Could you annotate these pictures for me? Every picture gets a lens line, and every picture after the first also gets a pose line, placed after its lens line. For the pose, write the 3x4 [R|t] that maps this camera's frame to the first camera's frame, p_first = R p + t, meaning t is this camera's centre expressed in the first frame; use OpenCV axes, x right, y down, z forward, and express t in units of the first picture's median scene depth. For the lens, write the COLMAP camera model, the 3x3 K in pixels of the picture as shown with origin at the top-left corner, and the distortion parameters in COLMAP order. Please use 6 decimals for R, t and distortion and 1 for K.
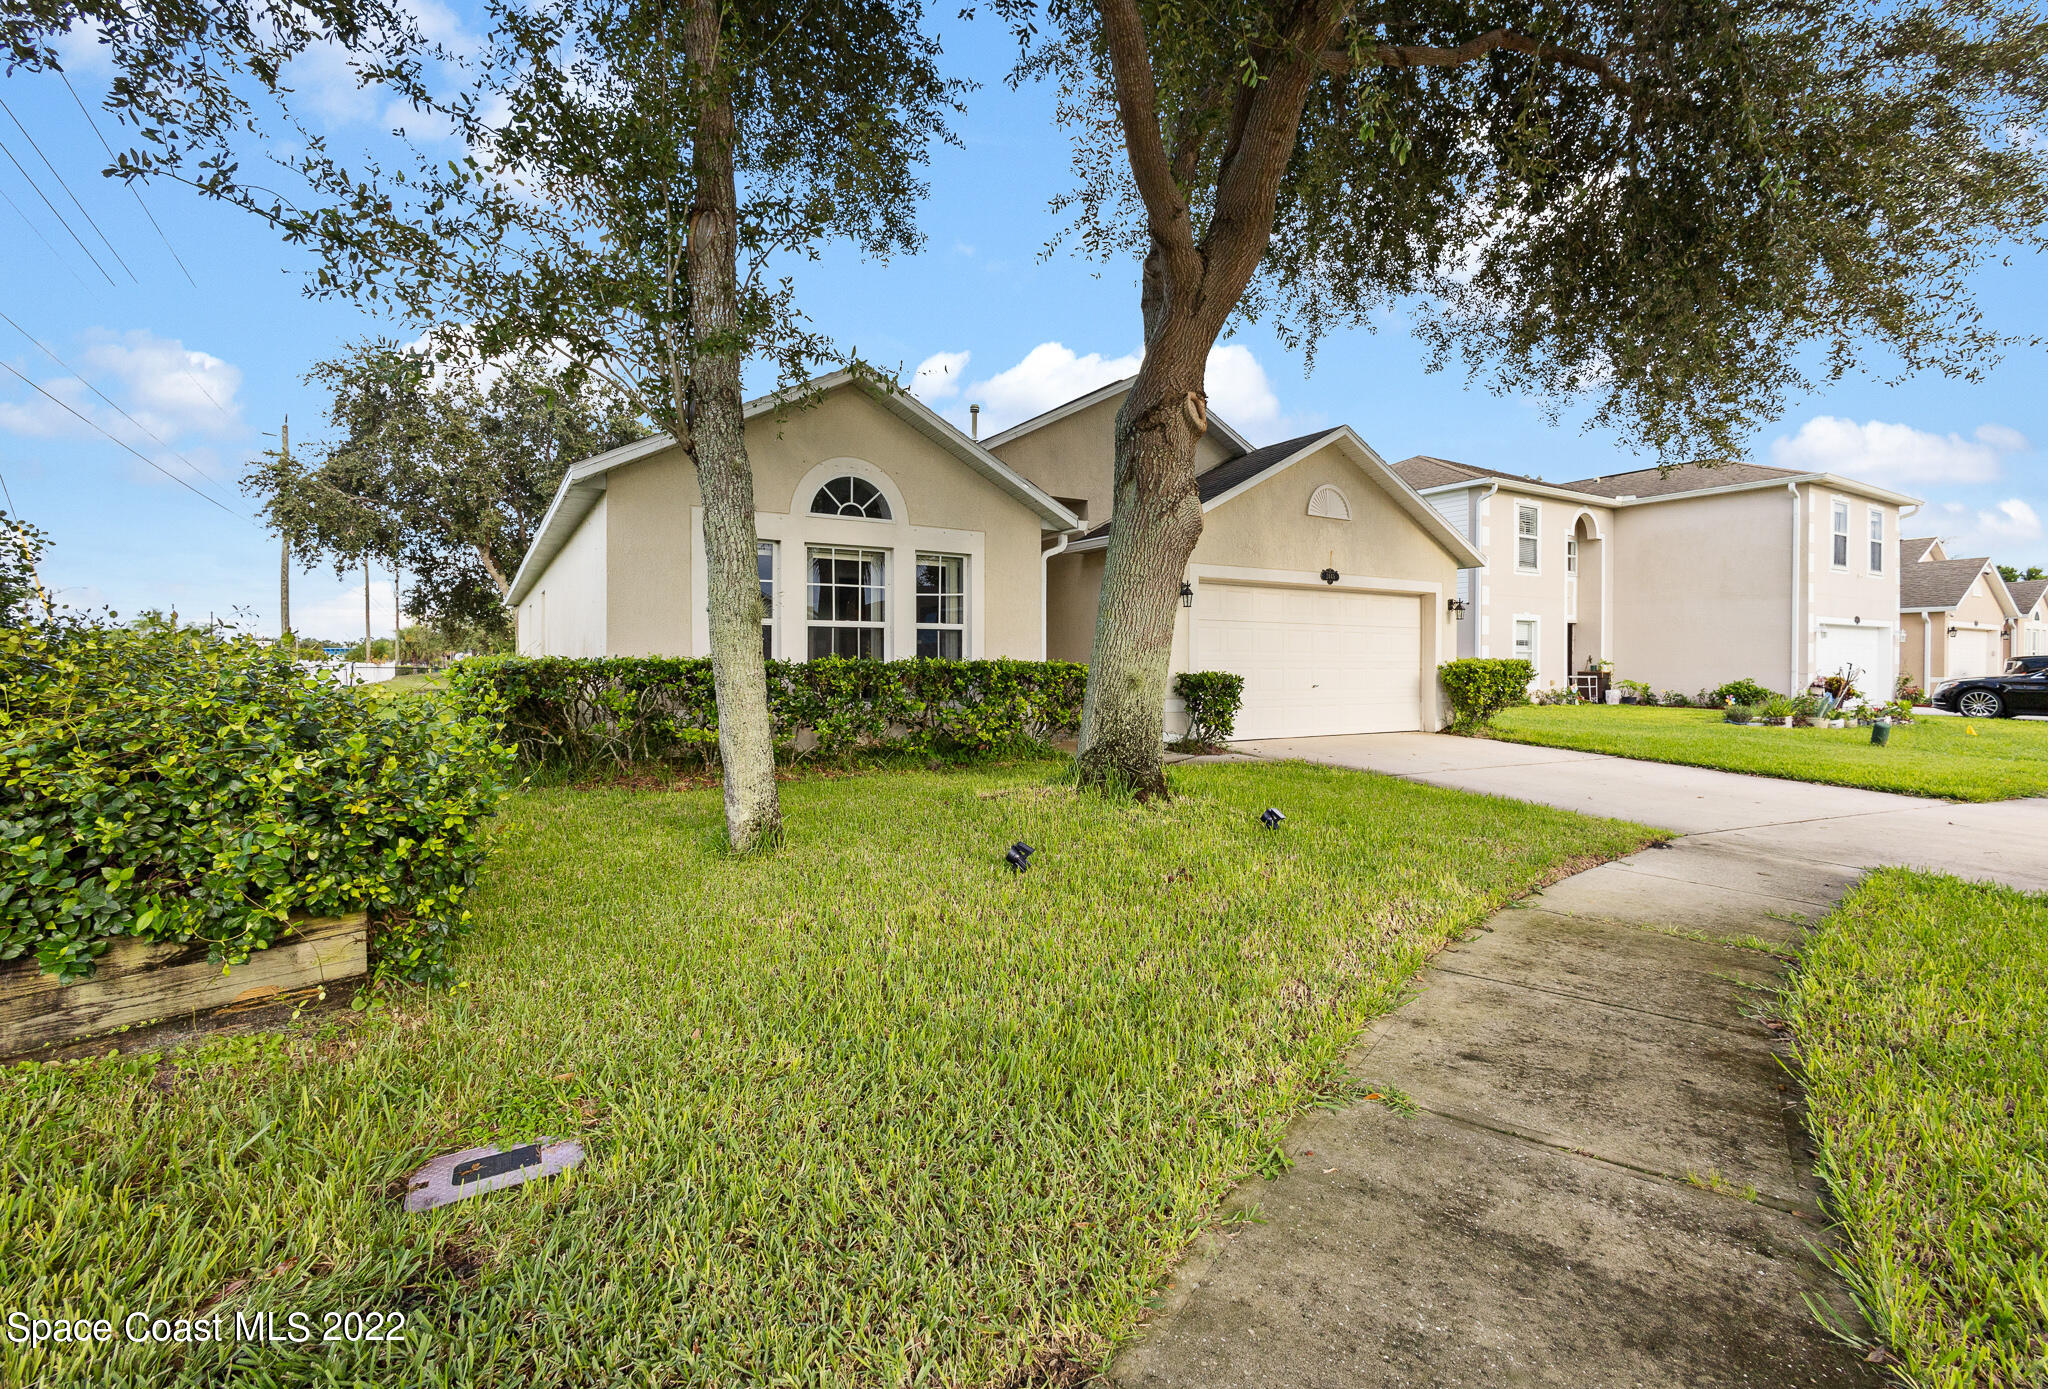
lens RADIAL K [[831.7, 0, 1026.3], [0, 831.7, 668.6], [0, 0, 1]] dist [-0.012818, 0.000052]
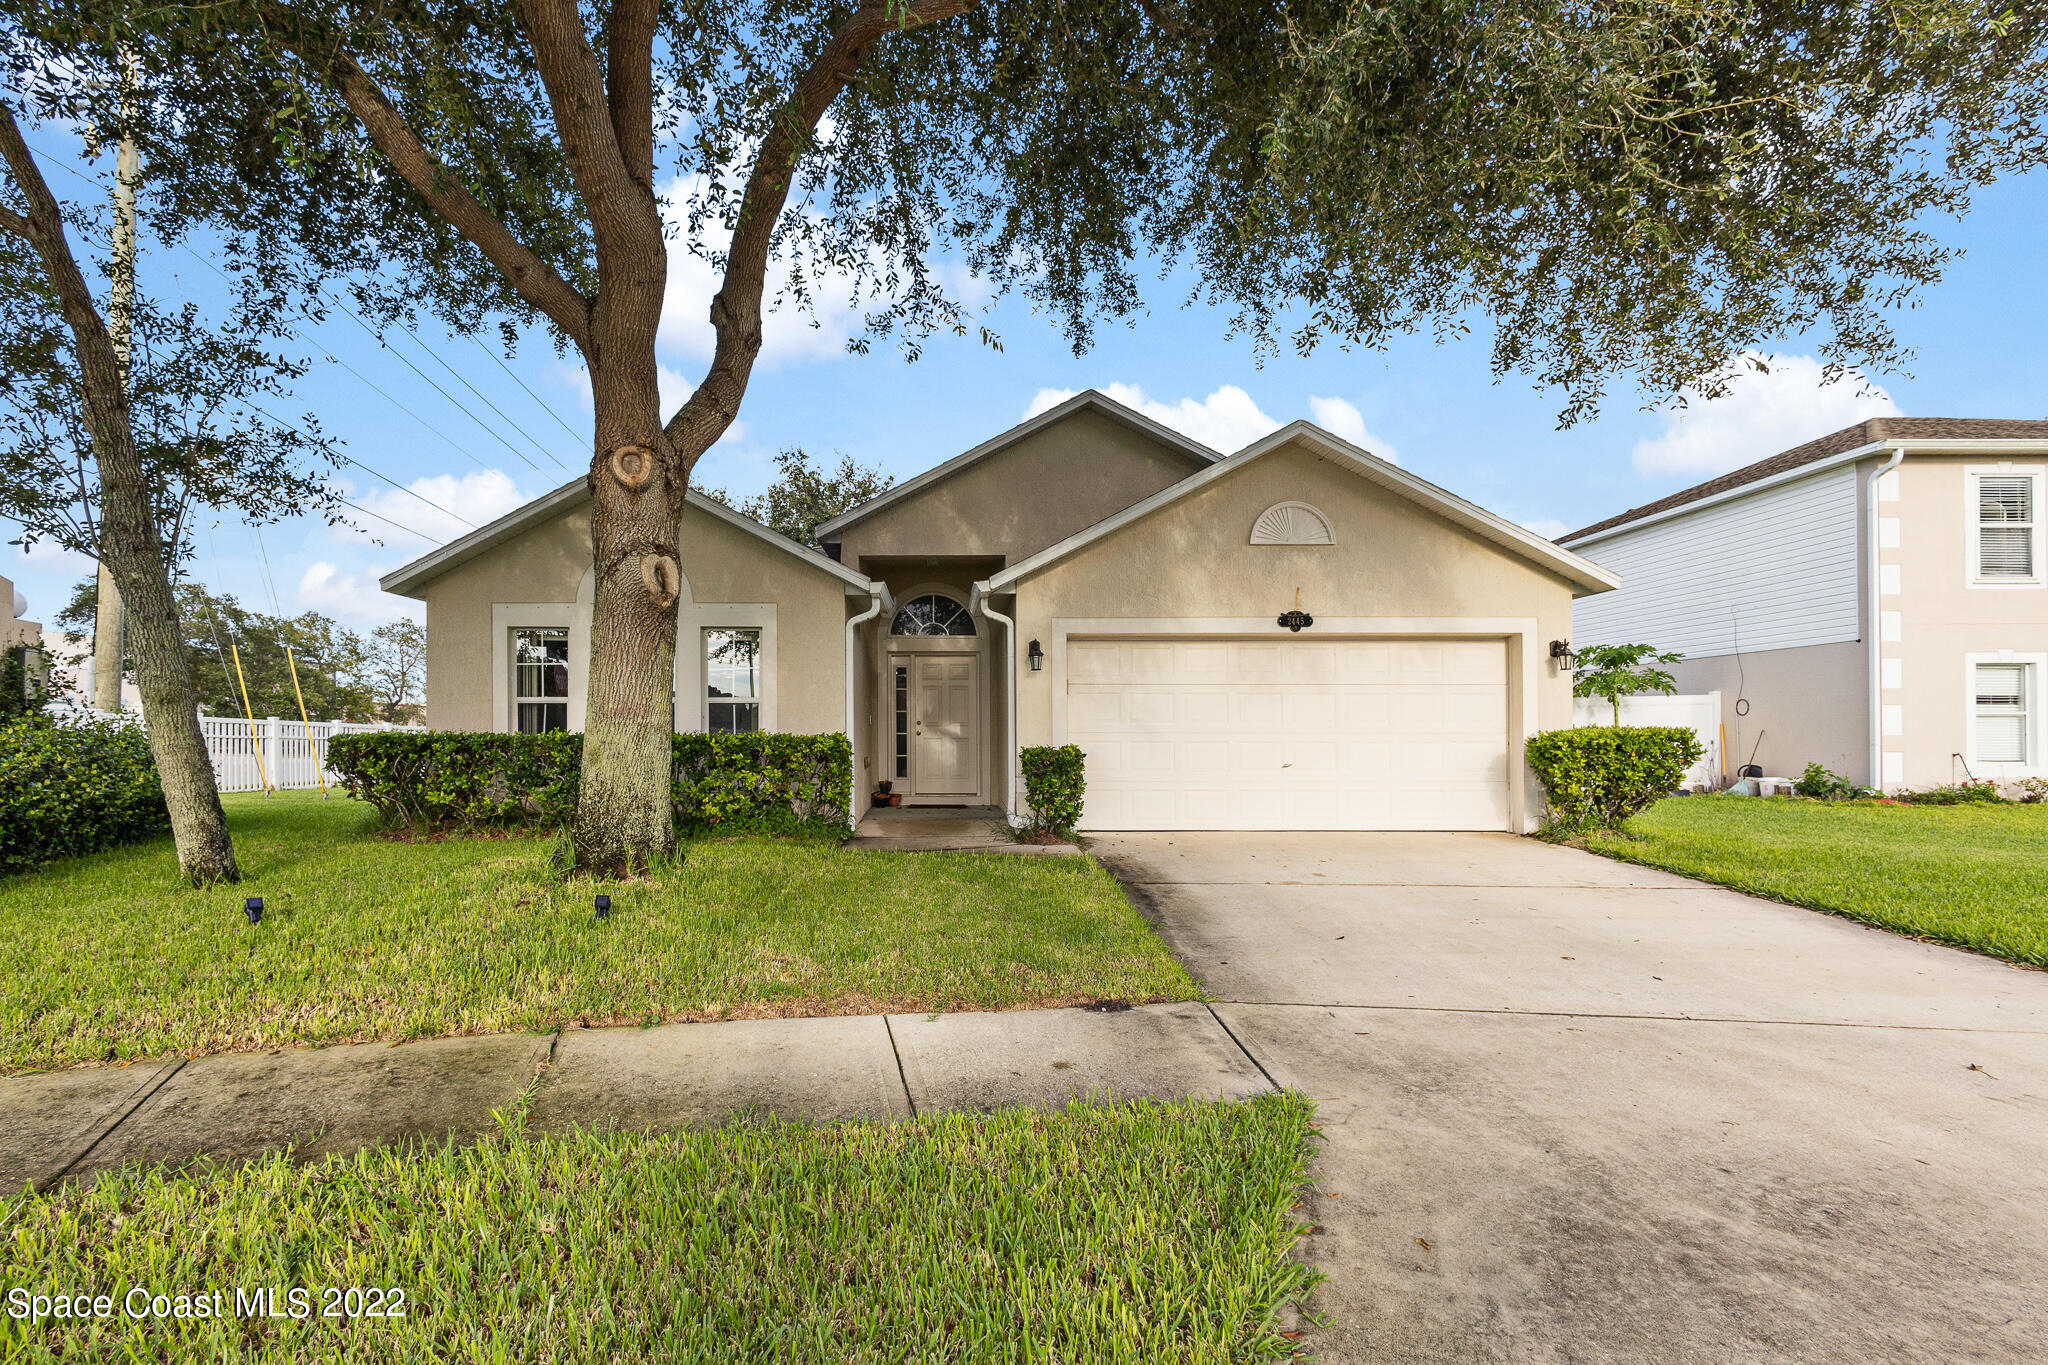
lens RADIAL K [[887.6, 0, 1015.0], [0, 887.6, 722.2], [0, 0, 1]] dist [-0.002768, -0.000607]
pose [[0.876504, -0.009971, -0.481291, 0.657141], [-0.001507, 0.999724, -0.023457, 0.000735], [0.481392, 0.021286, 0.876247, 0.208724]]
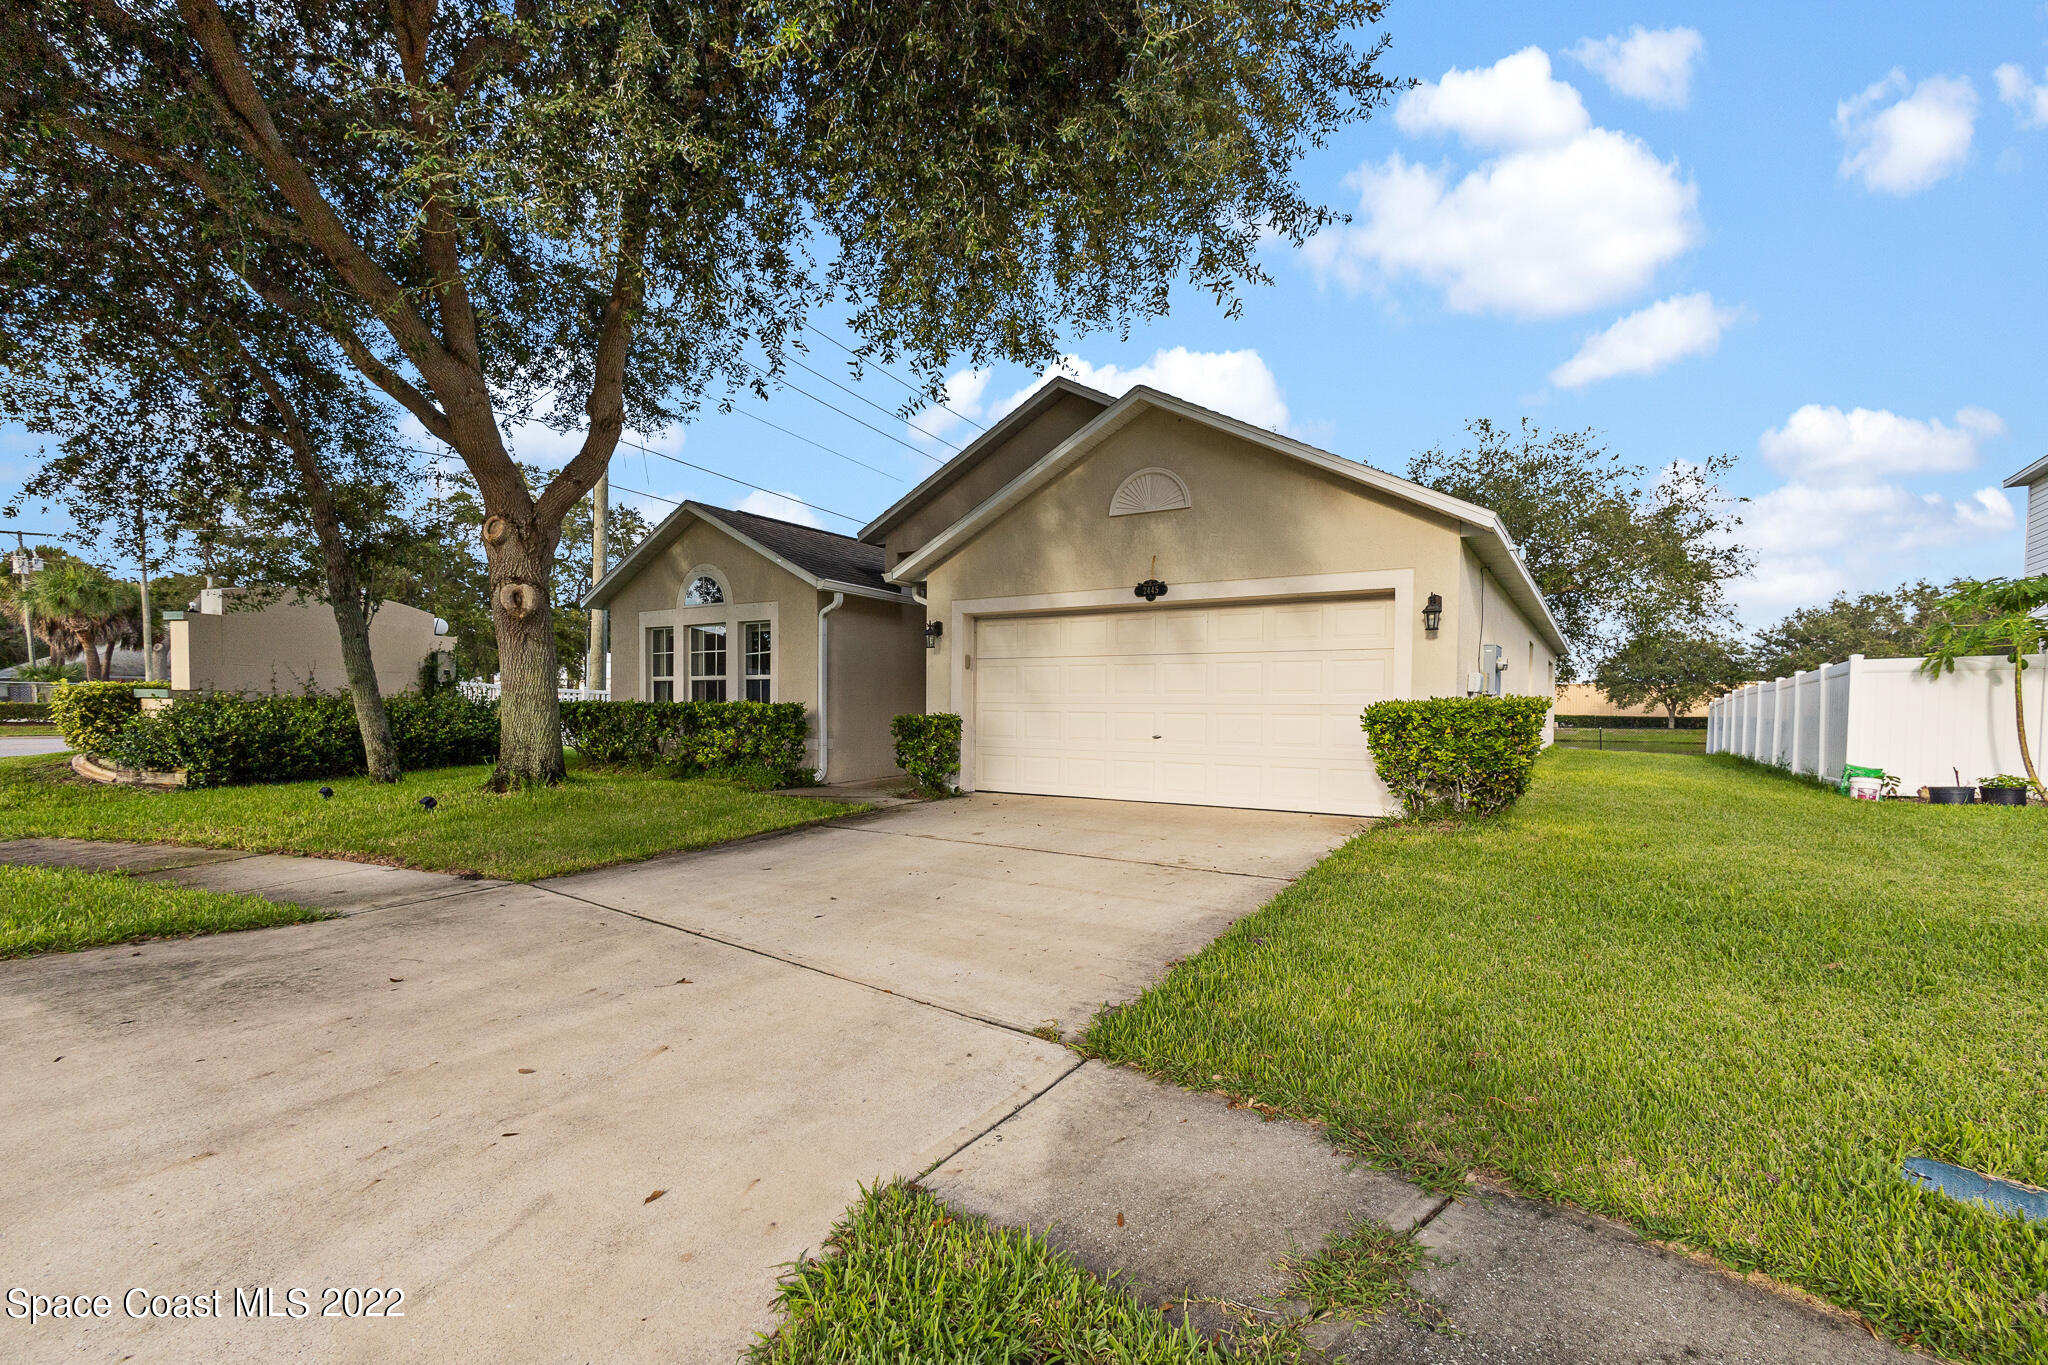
lens RADIAL K [[887.6, 0, 1015.0], [0, 887.6, 722.2], [0, 0, 1]] dist [-0.002768, -0.000607]
pose [[0.503042, 0.013675, -0.864154, 1.232151], [-0.013362, 0.999878, 0.008045, 0.003274], [0.864159, 0.007500, 0.503164, 0.612471]]
